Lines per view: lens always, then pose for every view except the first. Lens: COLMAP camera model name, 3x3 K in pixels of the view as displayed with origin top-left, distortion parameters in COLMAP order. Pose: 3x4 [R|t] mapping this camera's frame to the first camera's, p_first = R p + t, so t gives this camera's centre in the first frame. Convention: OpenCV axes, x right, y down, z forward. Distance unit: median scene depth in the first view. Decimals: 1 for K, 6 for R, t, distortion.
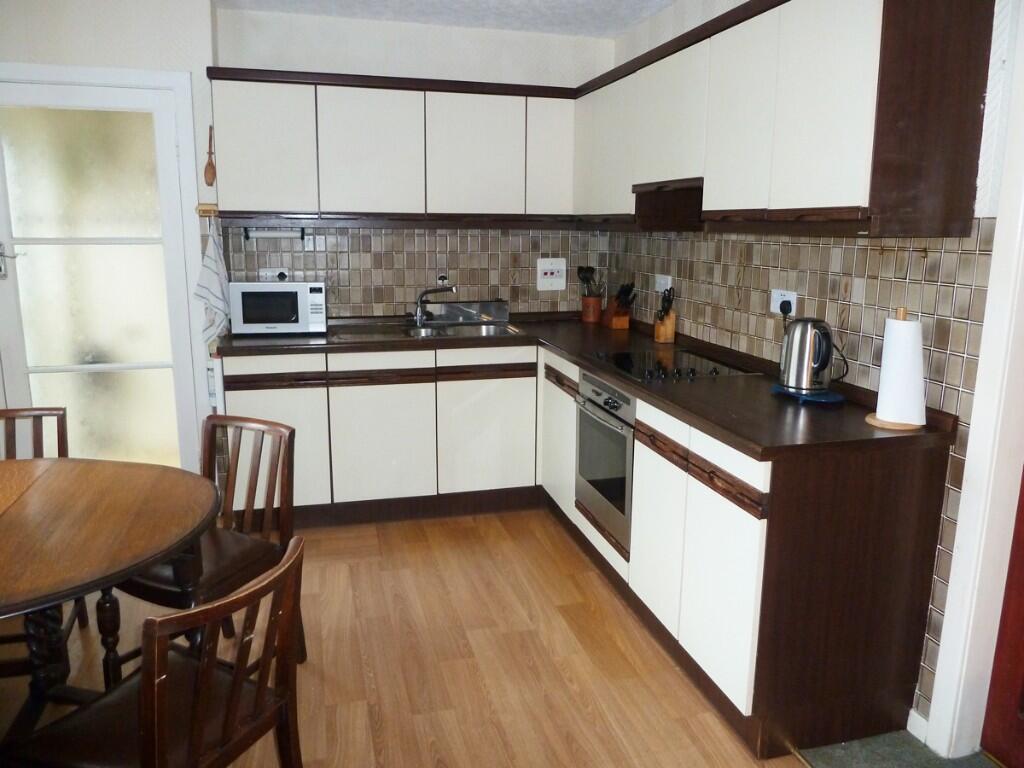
lens RADIAL K [[756.9, 0, 522.9], [0, 756.9, 381.3], [0, 0, 1]] dist [-0.042111, 0.013570]
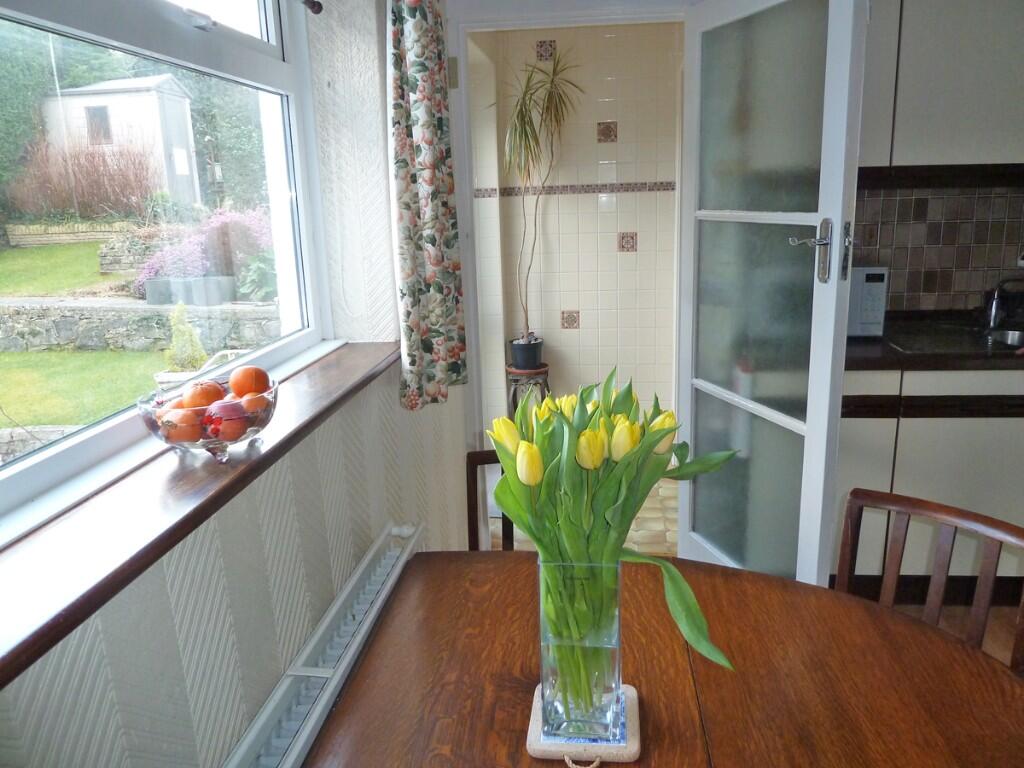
lens RADIAL K [[756.9, 0, 522.9], [0, 756.9, 381.3], [0, 0, 1]] dist [-0.042111, 0.013570]
pose [[0.928047, 0.047612, -0.369406, -0.322787], [-0.028819, 0.998002, 0.056231, -0.054678], [0.371345, -0.041539, 0.927565, 0.218143]]
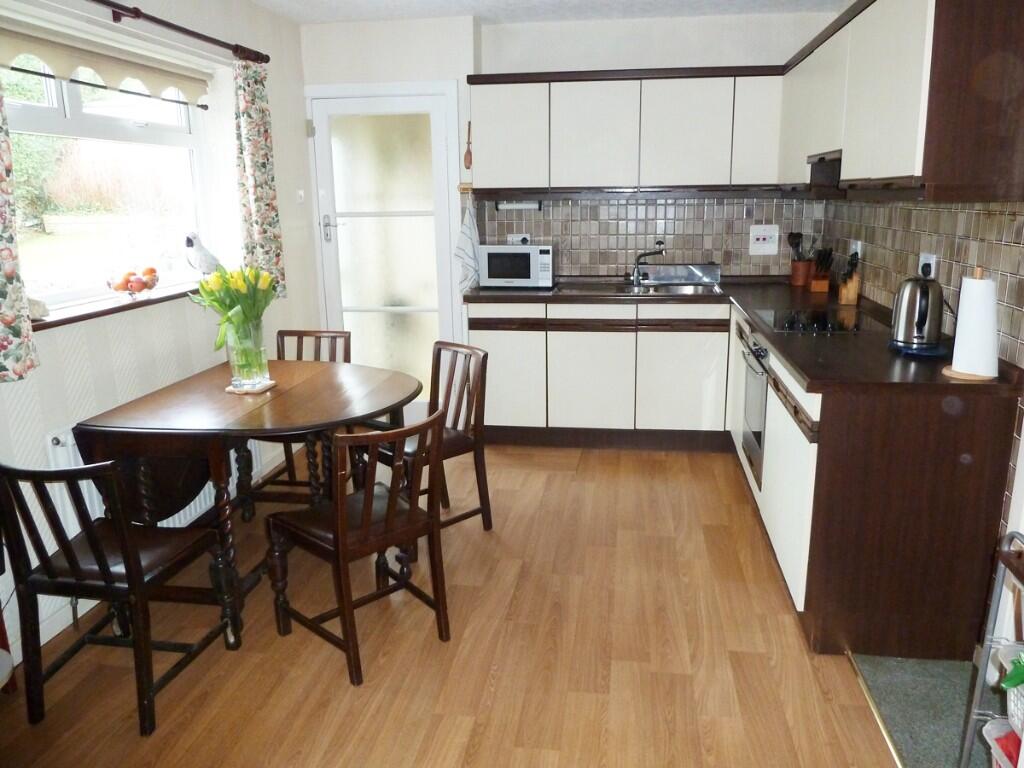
lens RADIAL K [[756.9, 0, 522.9], [0, 756.9, 381.3], [0, 0, 1]] dist [-0.042111, 0.013570]
pose [[0.916458, 0.071657, -0.393663, 0.193629], [-0.055543, 0.997091, 0.052192, 0.026266], [0.396258, -0.025967, 0.917772, -0.145131]]
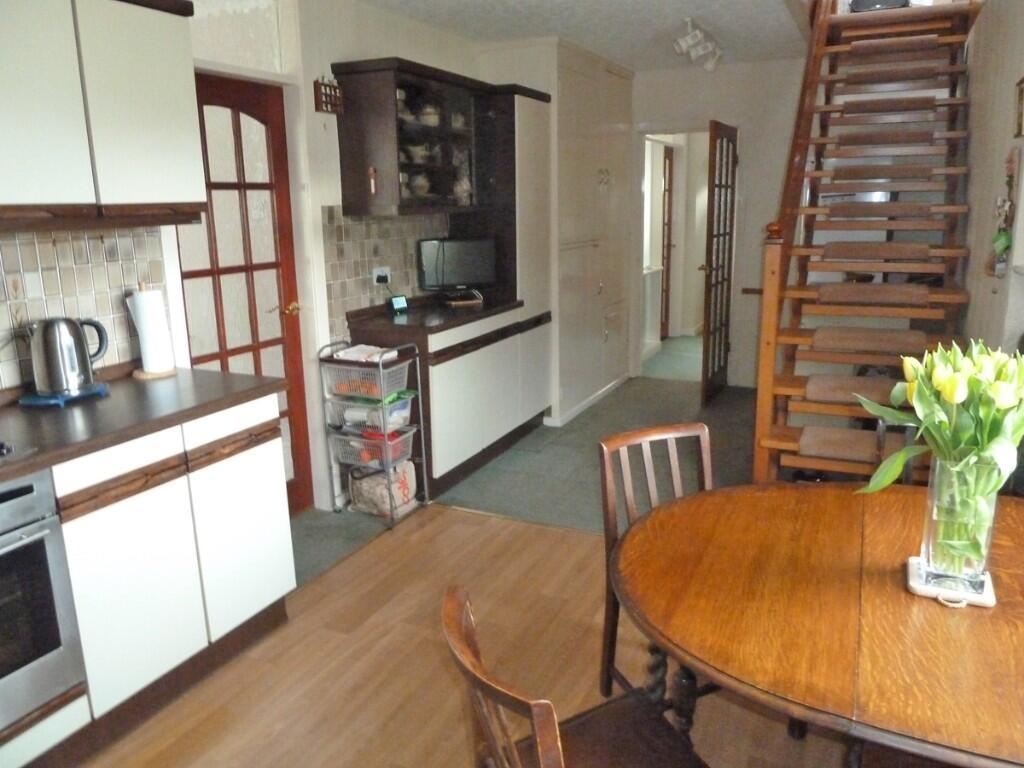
lens RADIAL K [[756.9, 0, 522.9], [0, 756.9, 381.3], [0, 0, 1]] dist [-0.042111, 0.013570]
pose [[-0.762388, -0.145699, 0.630505, -0.455353], [0.135802, 0.916607, 0.376019, -0.190080], [-0.632711, 0.372296, -0.679023, 0.864817]]
